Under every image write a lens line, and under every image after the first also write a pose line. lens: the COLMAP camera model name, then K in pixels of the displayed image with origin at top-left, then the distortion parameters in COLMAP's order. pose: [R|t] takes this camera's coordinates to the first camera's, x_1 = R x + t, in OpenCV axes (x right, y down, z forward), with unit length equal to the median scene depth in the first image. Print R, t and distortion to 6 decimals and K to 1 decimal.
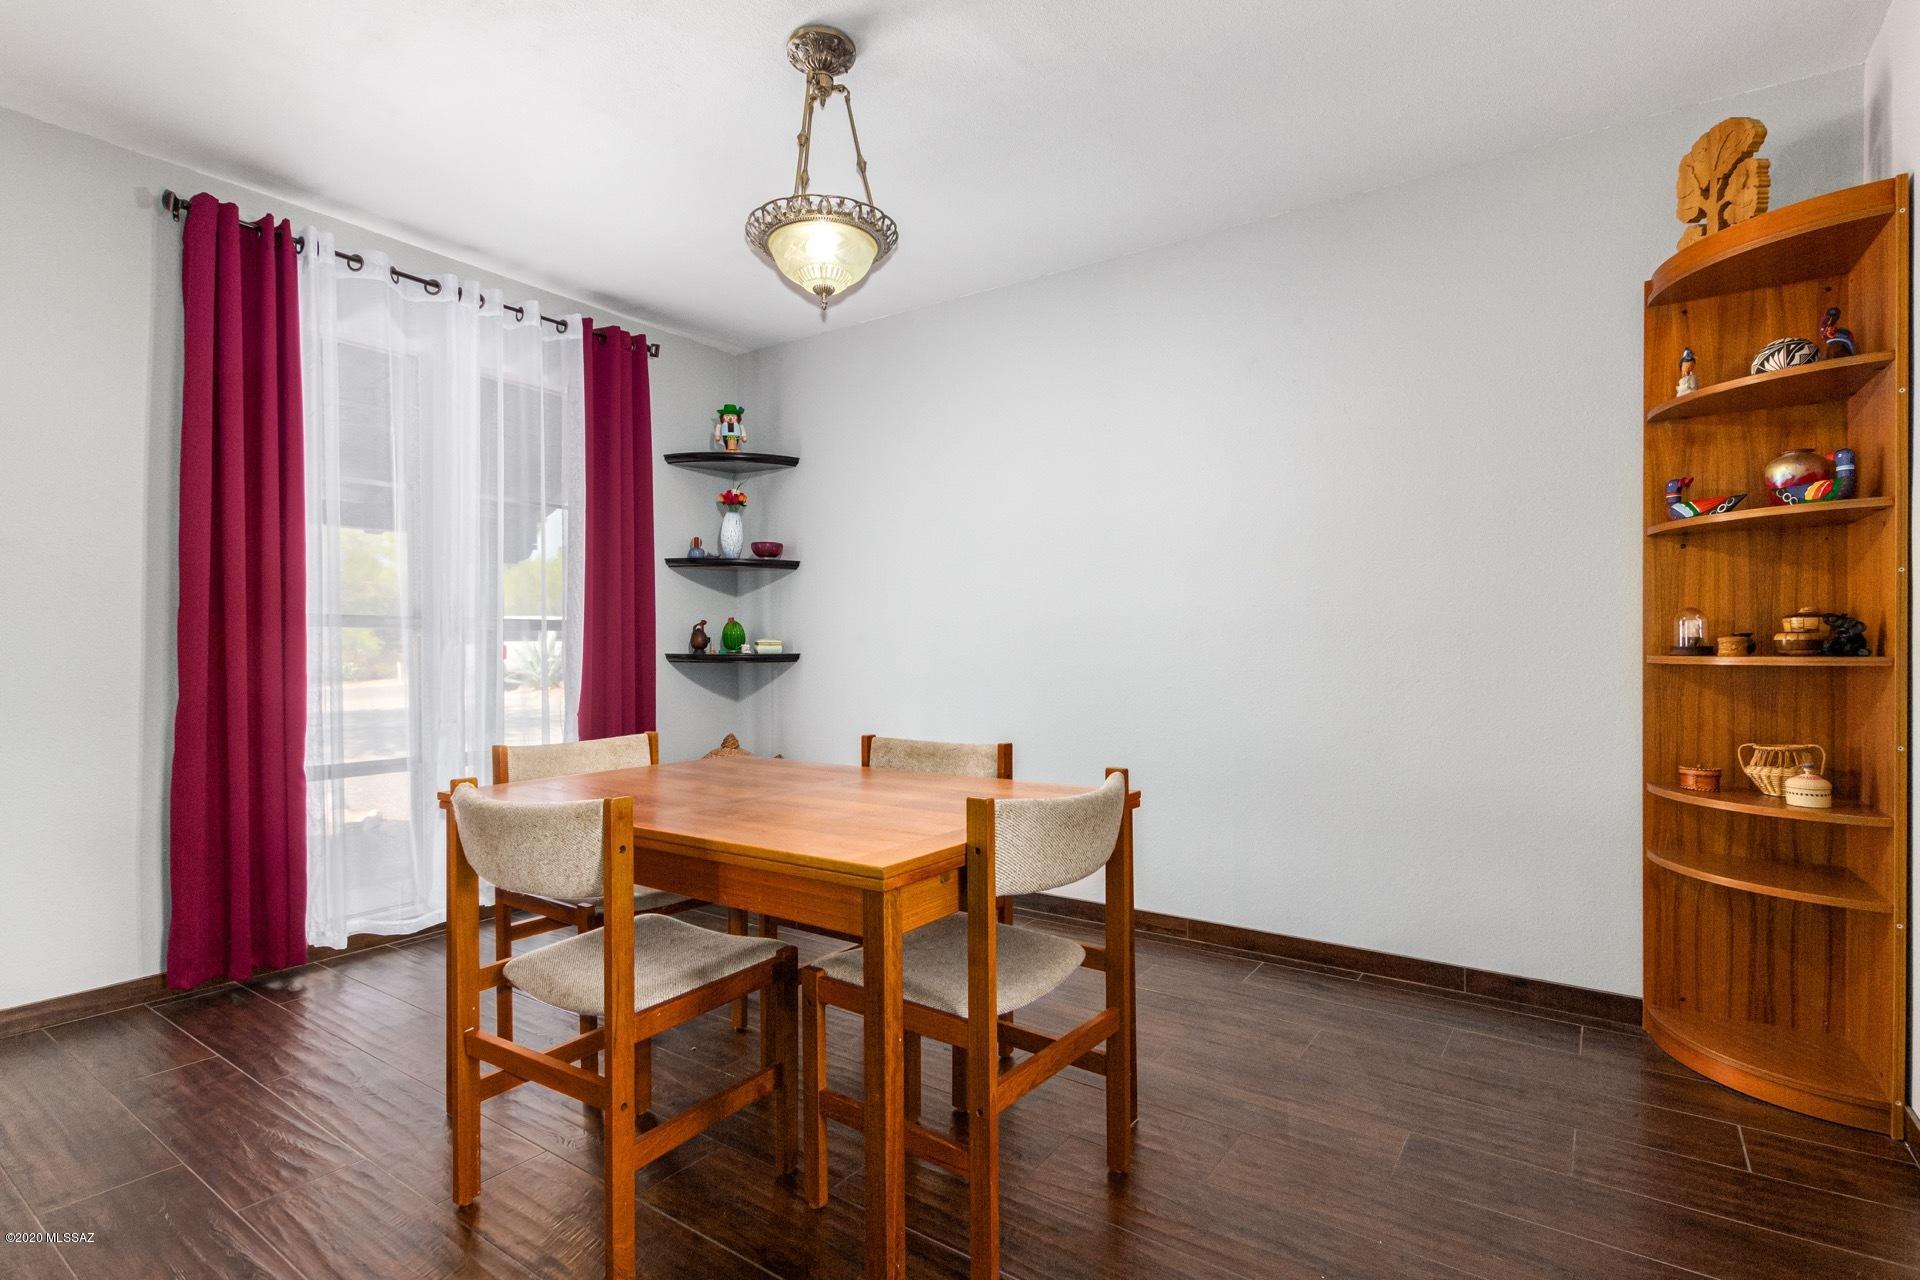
lens RADIAL K [[902.4, 0, 961.8], [0, 902.4, 657.8], [0, 0, 1]] dist [-0.001874, 0.000073]
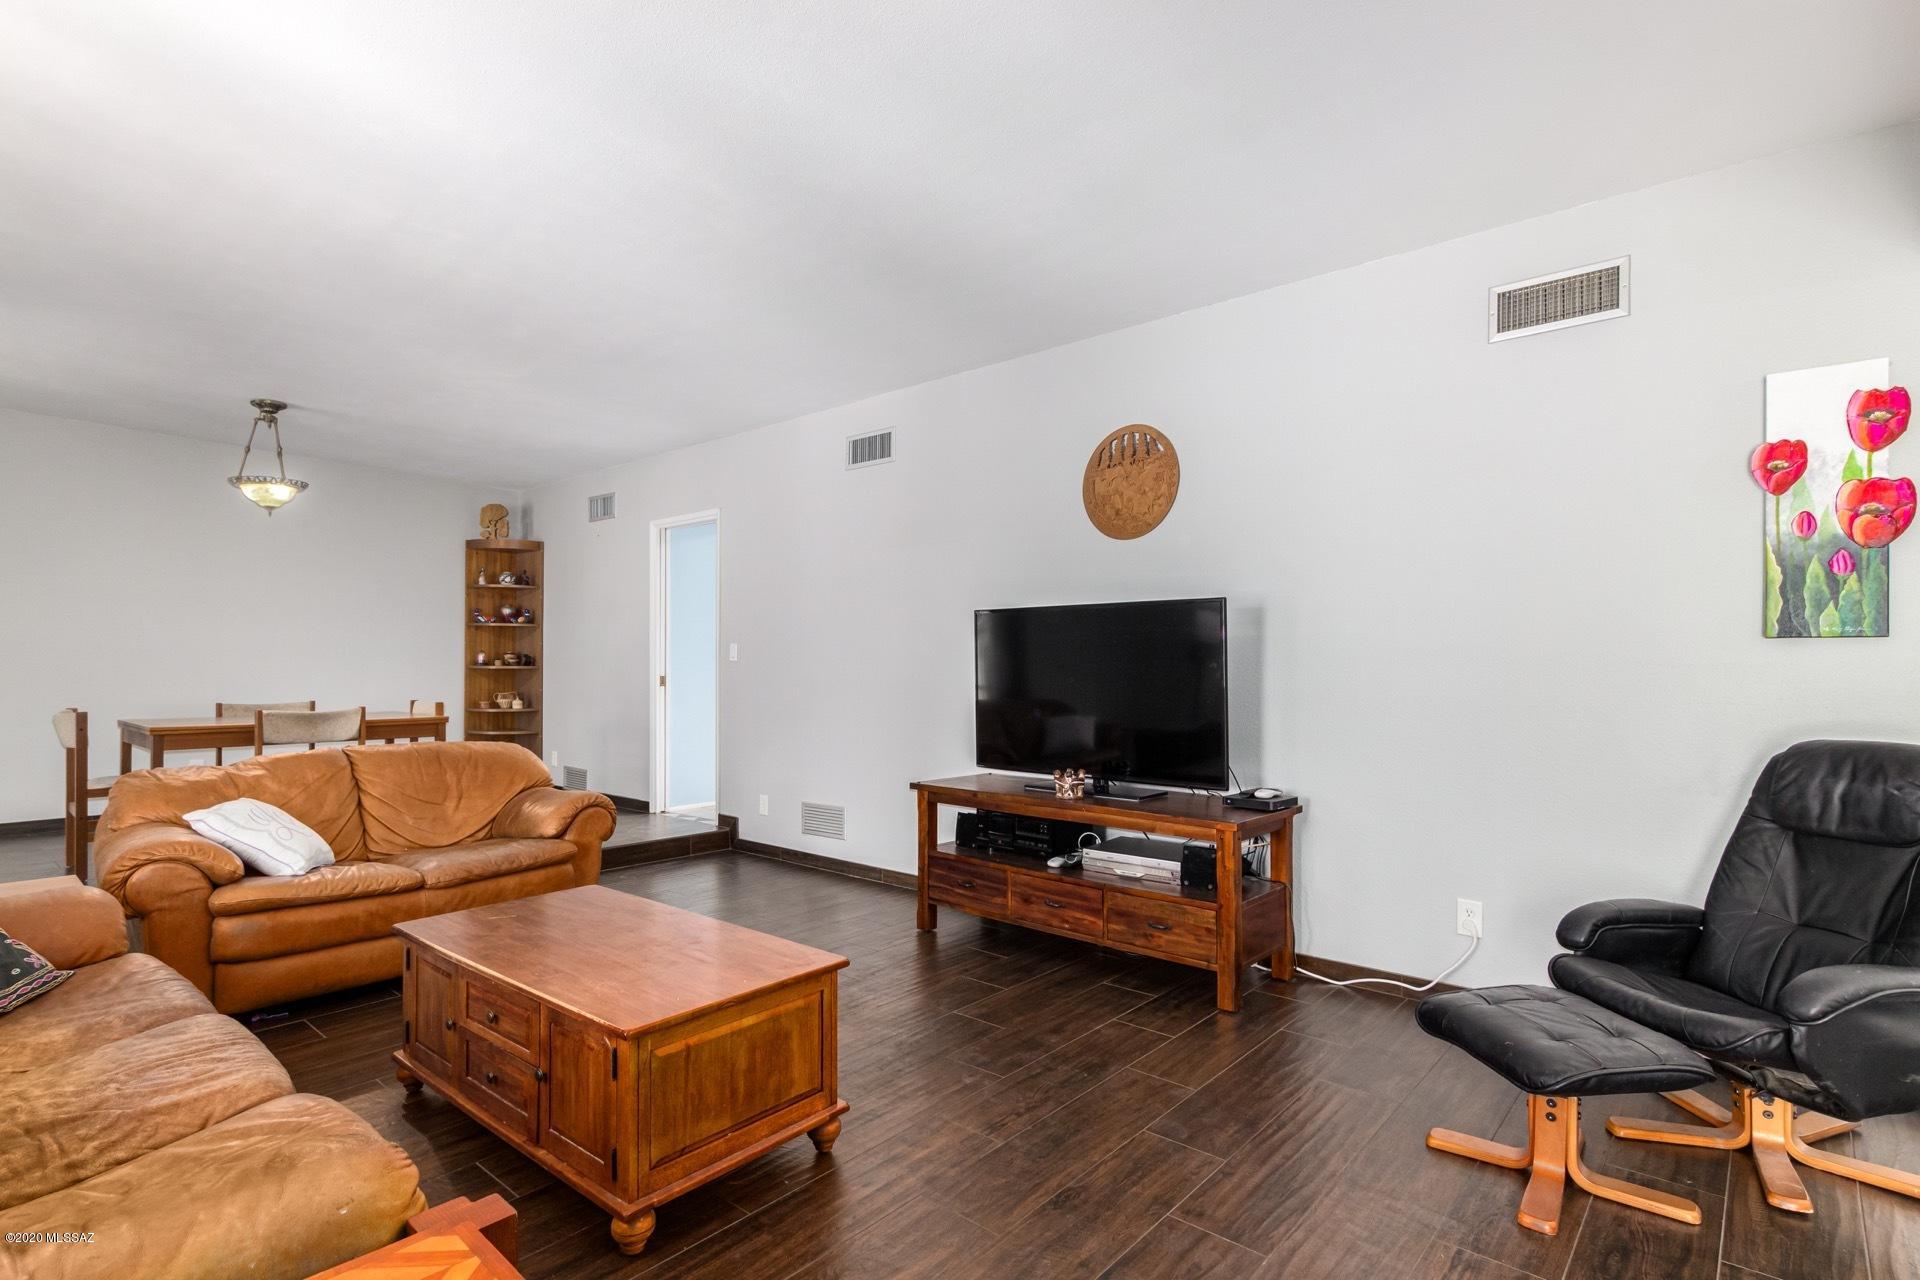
lens RADIAL K [[959.7, 0, 961.0], [0, 959.7, 654.5], [0, 0, 1]] dist [0.004156, 0.000247]
pose [[0.107518, 0.015013, 0.994090, -2.352025], [-0.002682, 0.999887, -0.014811, 0.004182], [-0.994200, -0.001073, 0.107546, -1.023494]]
